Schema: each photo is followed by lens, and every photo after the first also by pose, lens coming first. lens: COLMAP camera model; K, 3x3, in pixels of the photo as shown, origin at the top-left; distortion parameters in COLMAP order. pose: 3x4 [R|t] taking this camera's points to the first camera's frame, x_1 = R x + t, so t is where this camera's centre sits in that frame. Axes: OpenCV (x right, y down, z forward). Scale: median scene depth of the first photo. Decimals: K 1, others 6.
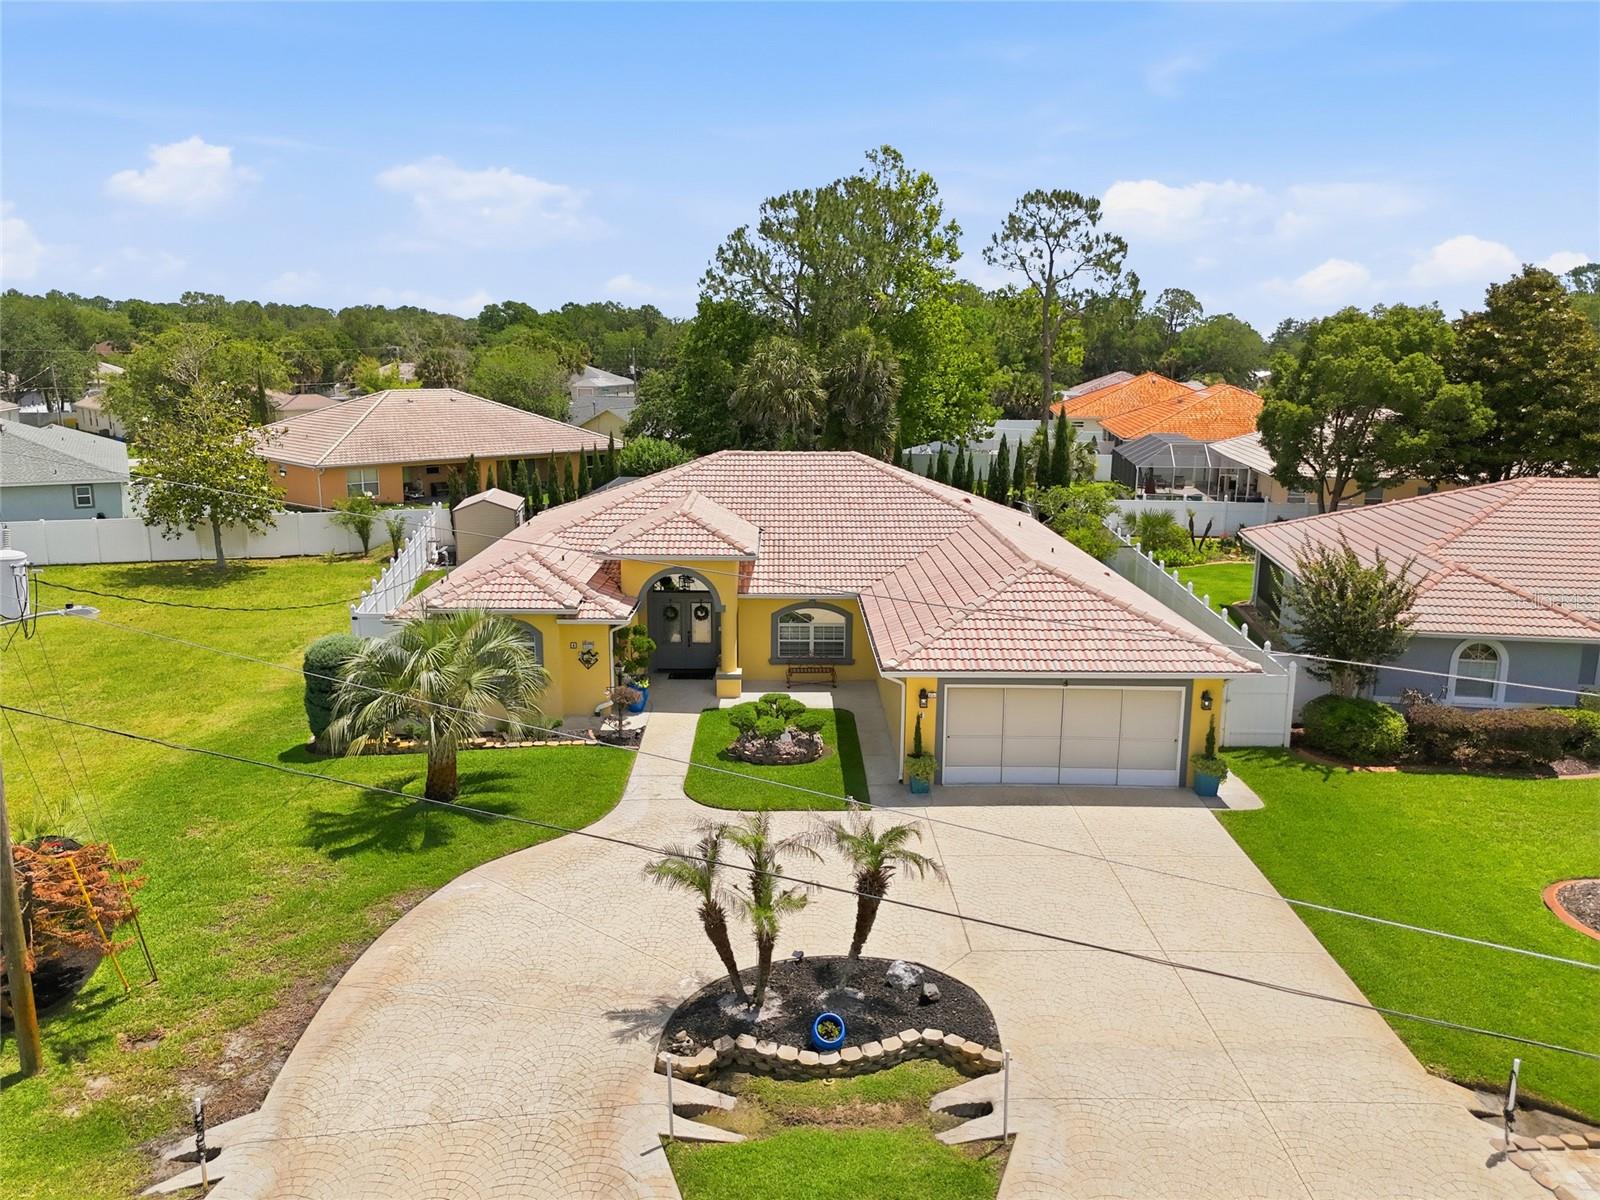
lens RADIAL K [[1161.7, 0, 800.0], [0, 1161.7, 600.0], [0, 0, 1]] dist [0.066633, -0.077465]
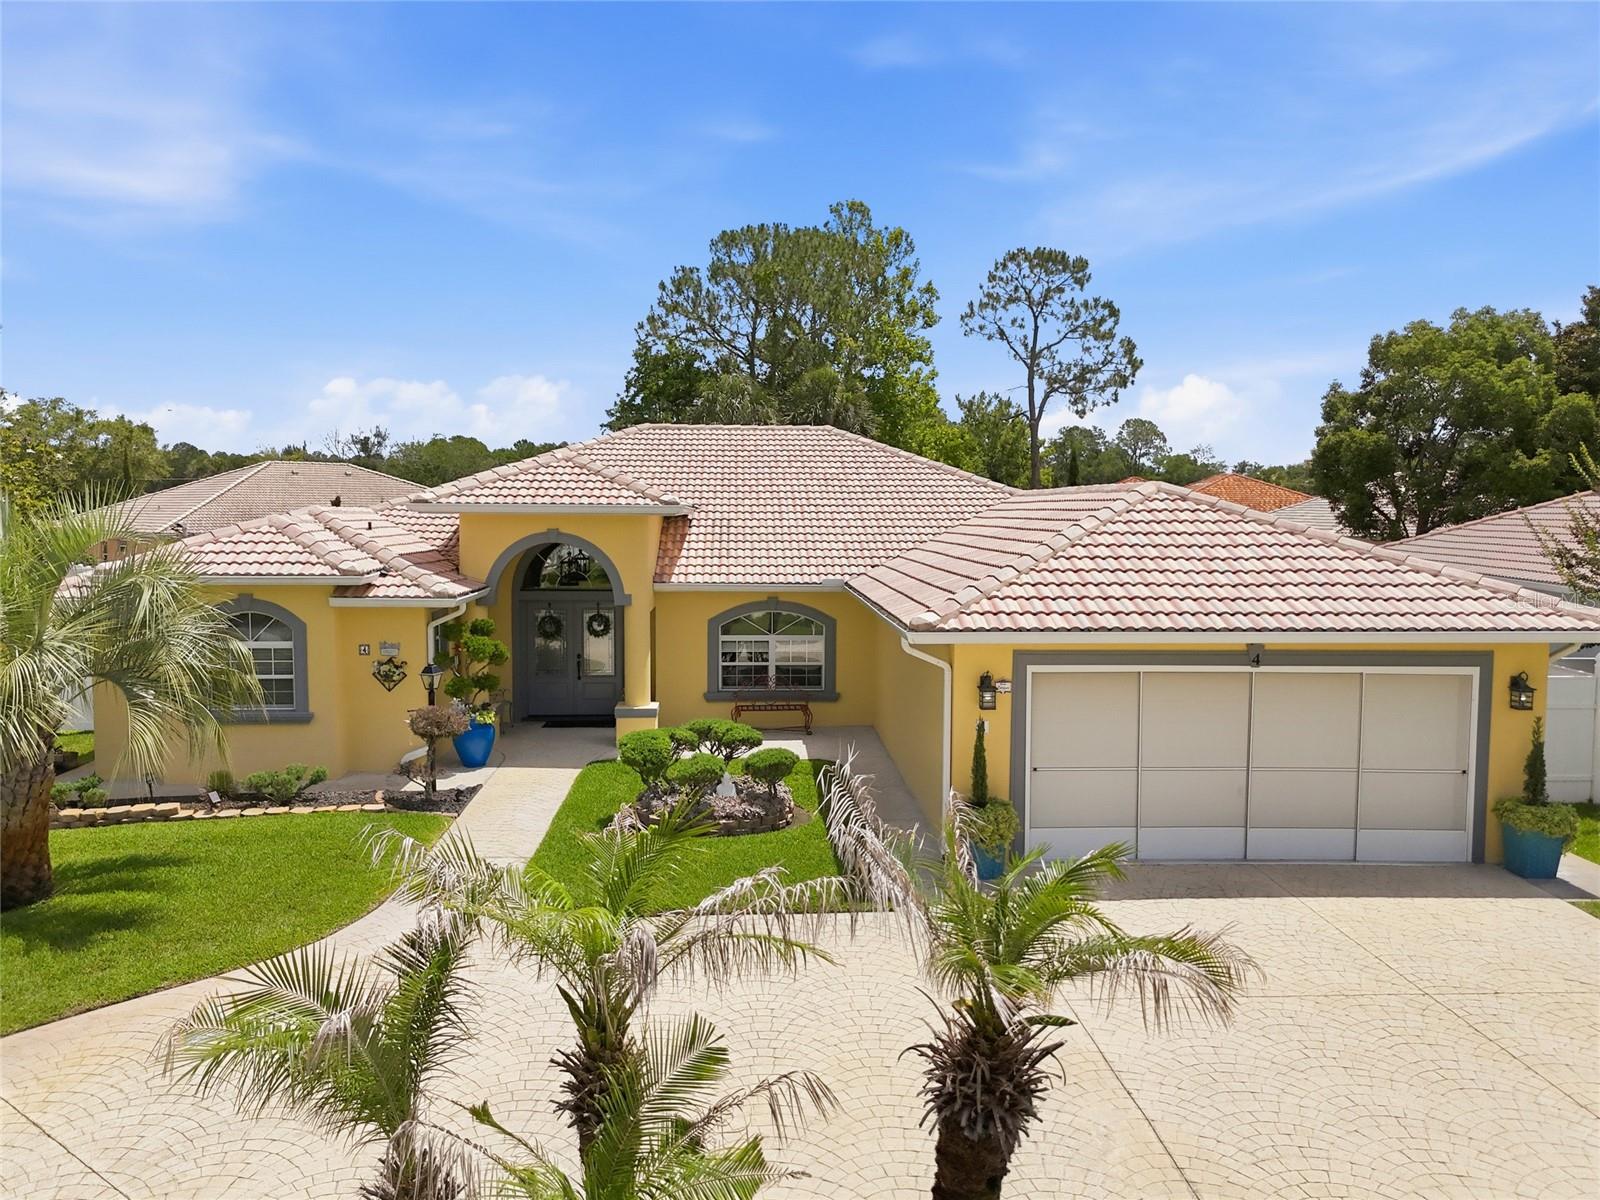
lens RADIAL K [[1161.7, 0, 800.0], [0, 1161.7, 600.0], [0, 0, 1]] dist [0.066633, -0.077465]
pose [[0.999336, -0.005216, 0.036050, 0.002898], [0.010019, 0.990880, -0.134372, 0.091752], [-0.035020, 0.134644, 0.990275, 0.390434]]
